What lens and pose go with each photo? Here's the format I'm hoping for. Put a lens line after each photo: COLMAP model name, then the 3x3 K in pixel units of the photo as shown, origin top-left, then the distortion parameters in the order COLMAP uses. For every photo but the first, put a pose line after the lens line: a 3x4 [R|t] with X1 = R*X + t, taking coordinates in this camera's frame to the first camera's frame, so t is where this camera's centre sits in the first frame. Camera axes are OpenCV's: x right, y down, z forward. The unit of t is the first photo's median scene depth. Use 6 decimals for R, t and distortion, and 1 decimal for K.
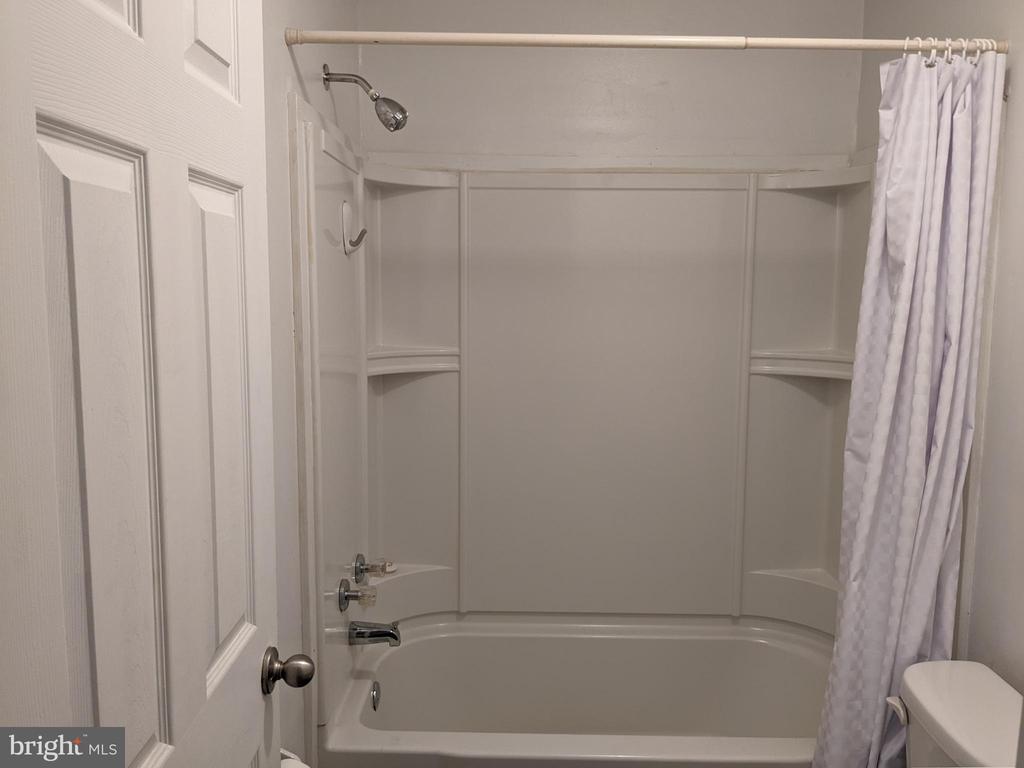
lens RADIAL K [[811.5, 0, 512.0], [0, 811.5, 384.0], [0, 0, 1]] dist [-0.053964, -0.005014]
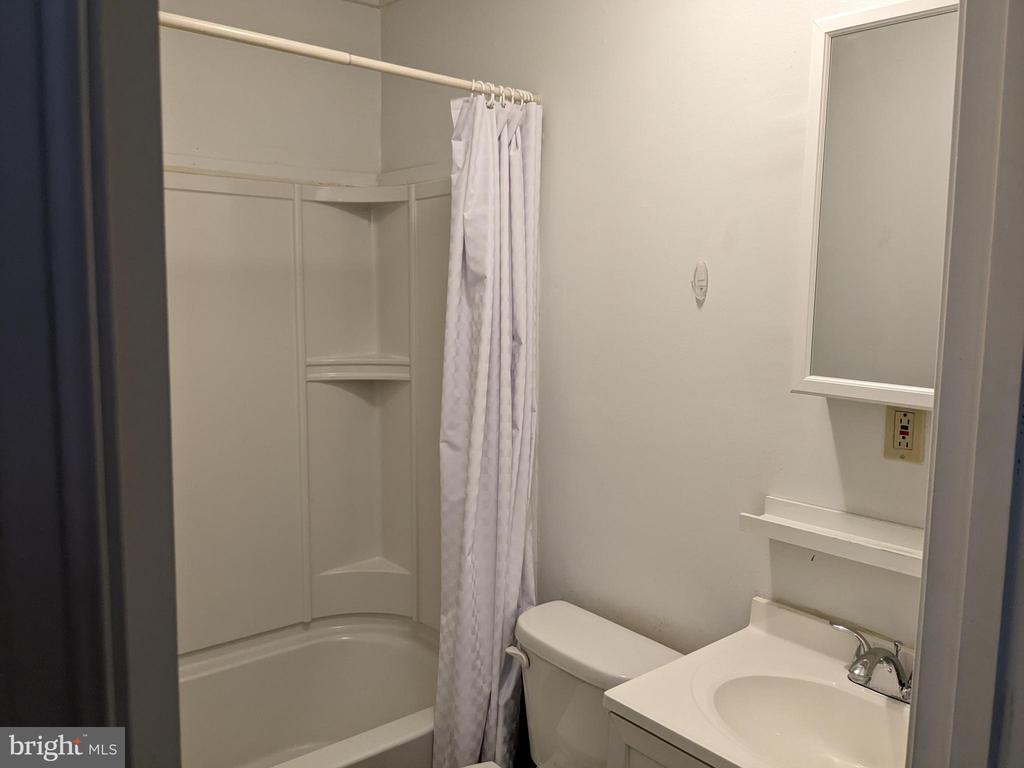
lens RADIAL K [[802.8, 0, 512.0], [0, 802.8, 384.0], [0, 0, 1]] dist [0.004832, 0.001786]
pose [[0.746405, -0.072879, 0.661489, -0.259952], [0.077183, 0.996758, 0.022725, -0.017166], [-0.661001, 0.034094, 0.749610, 0.097327]]
